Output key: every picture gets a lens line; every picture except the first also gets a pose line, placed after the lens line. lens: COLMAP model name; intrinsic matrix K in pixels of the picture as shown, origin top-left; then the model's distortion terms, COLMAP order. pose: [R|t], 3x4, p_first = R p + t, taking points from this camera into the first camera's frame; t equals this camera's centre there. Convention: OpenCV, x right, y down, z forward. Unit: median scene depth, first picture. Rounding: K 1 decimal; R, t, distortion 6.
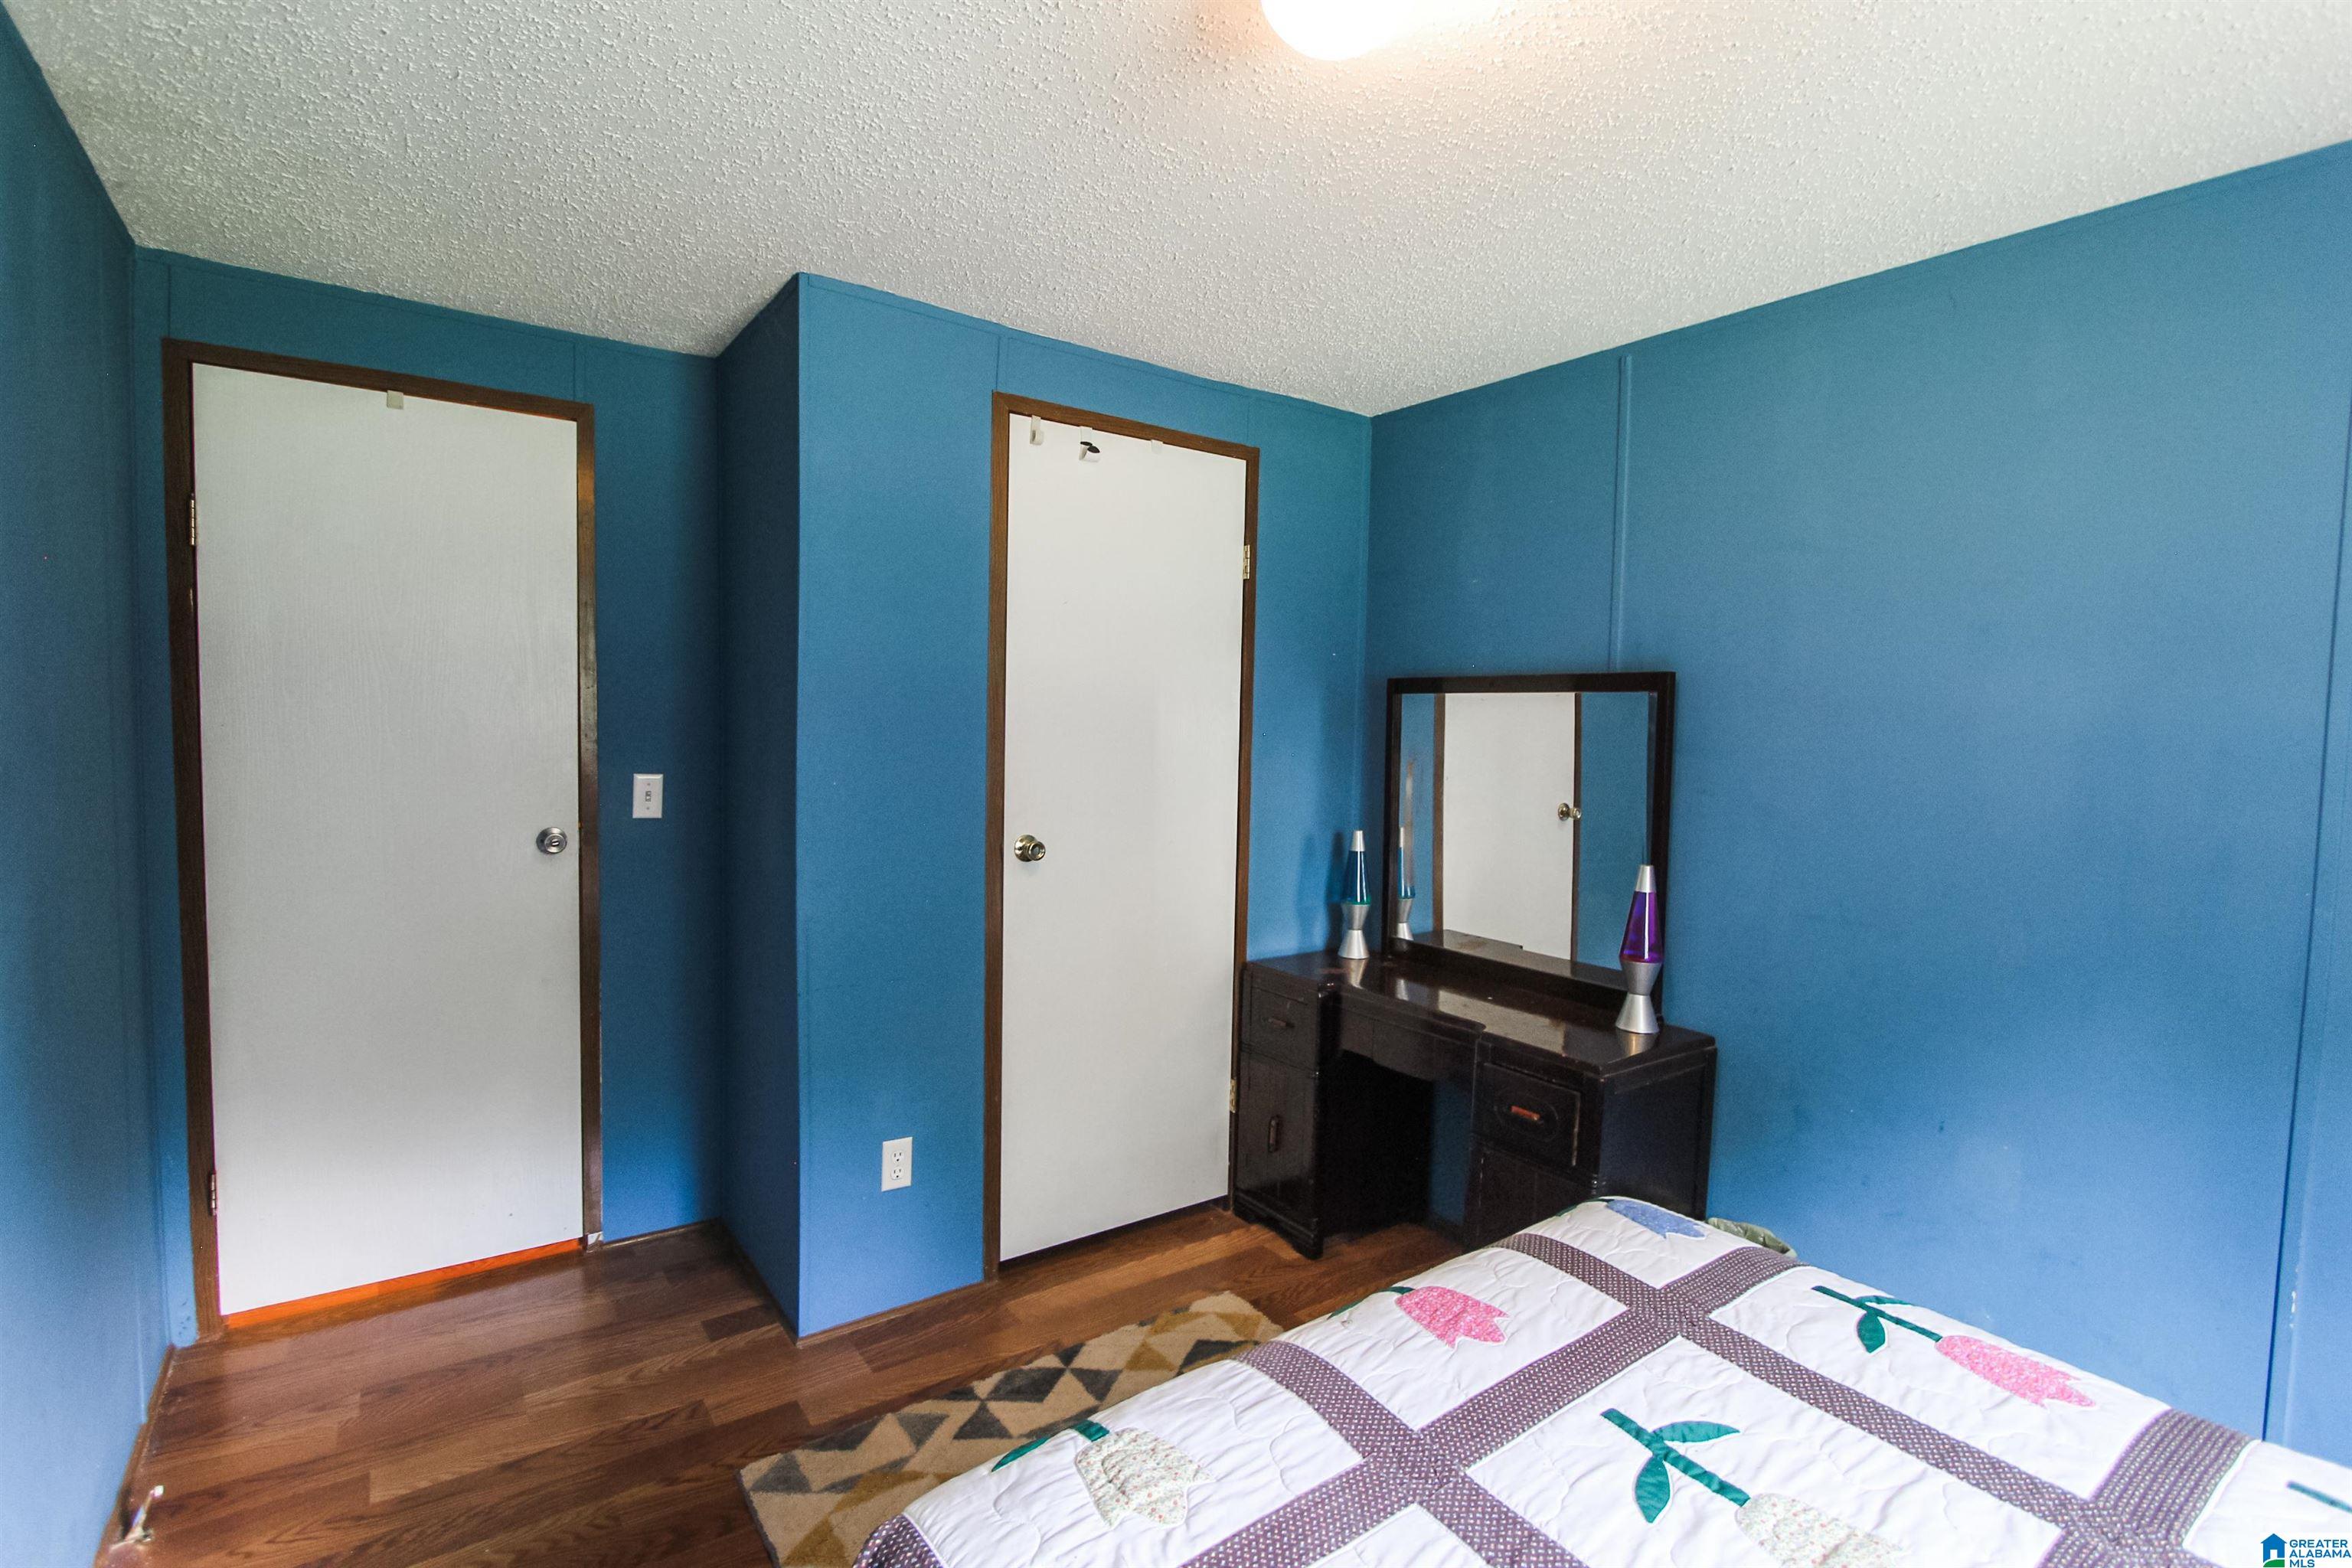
lens RADIAL K [[1088.1, 0, 1181.1], [0, 1088.1, 786.9], [0, 0, 1]] dist [-0.018058, 0.002620]
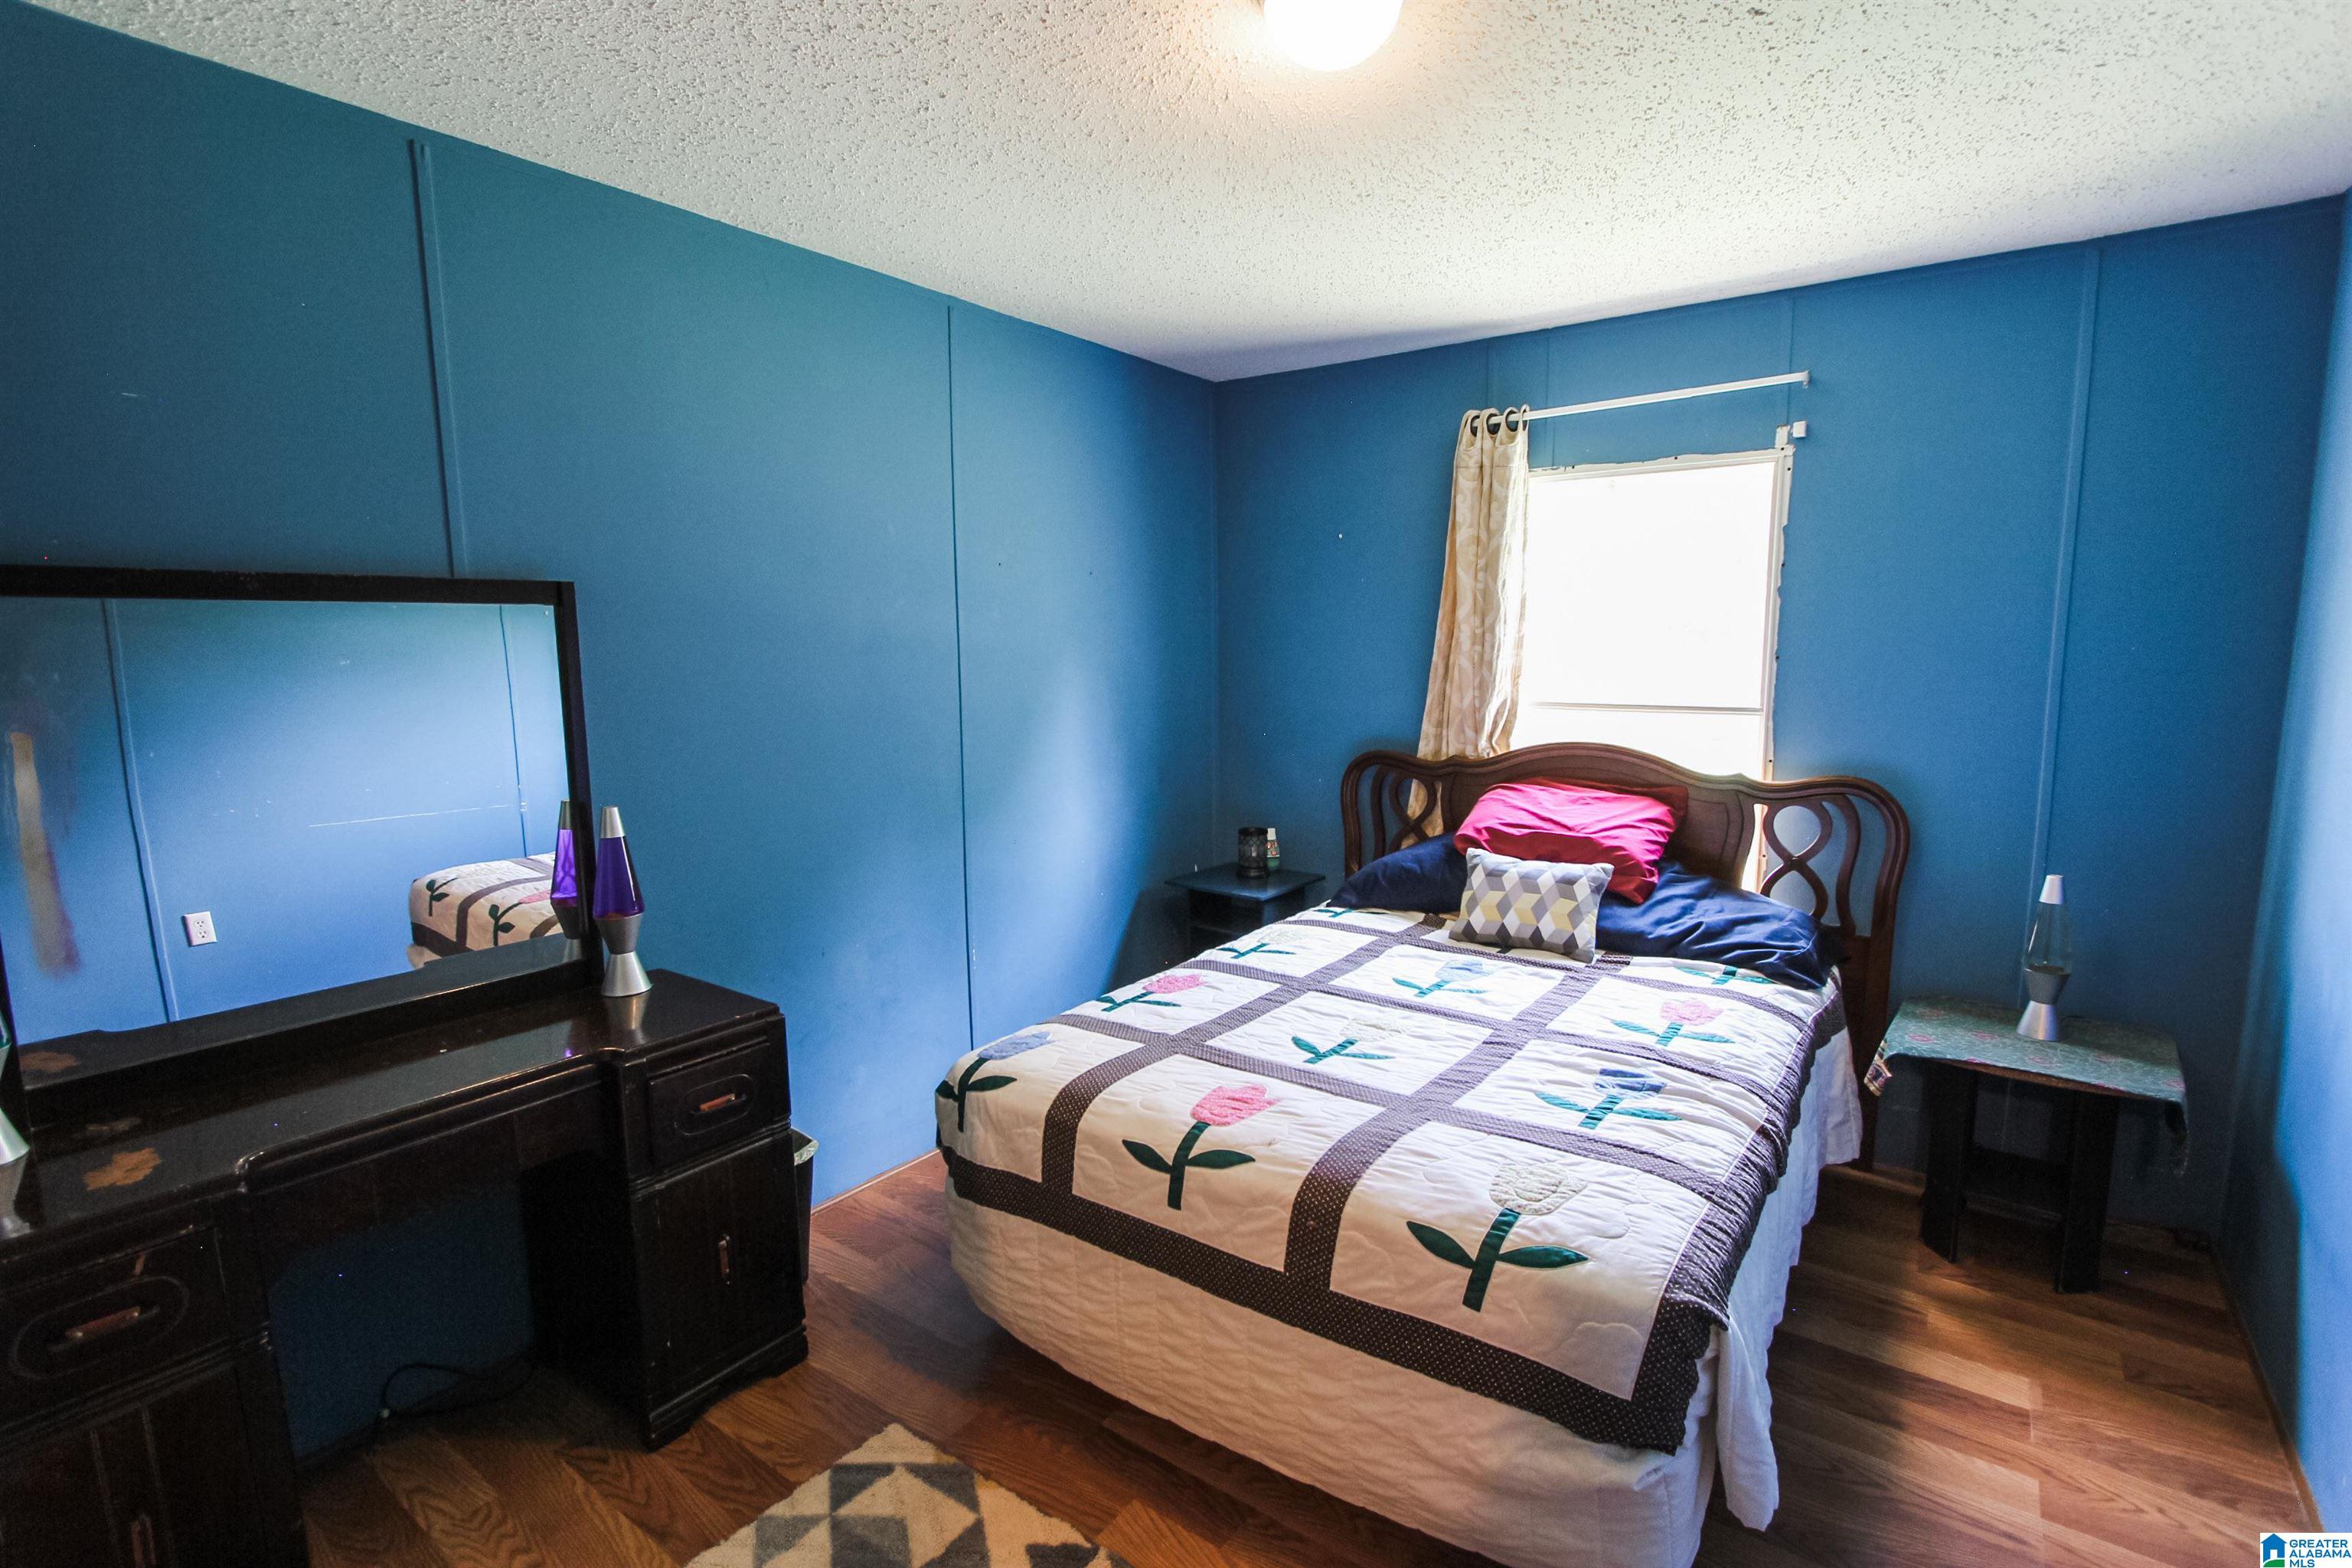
lens RADIAL K [[1088.1, 0, 1181.1], [0, 1088.1, 786.9], [0, 0, 1]] dist [-0.018058, 0.002620]
pose [[-0.288846, -0.149954, 0.945559, -0.915609], [0.063518, 0.982480, 0.175212, -0.116916], [-0.955266, 0.110669, -0.274261, 1.393220]]
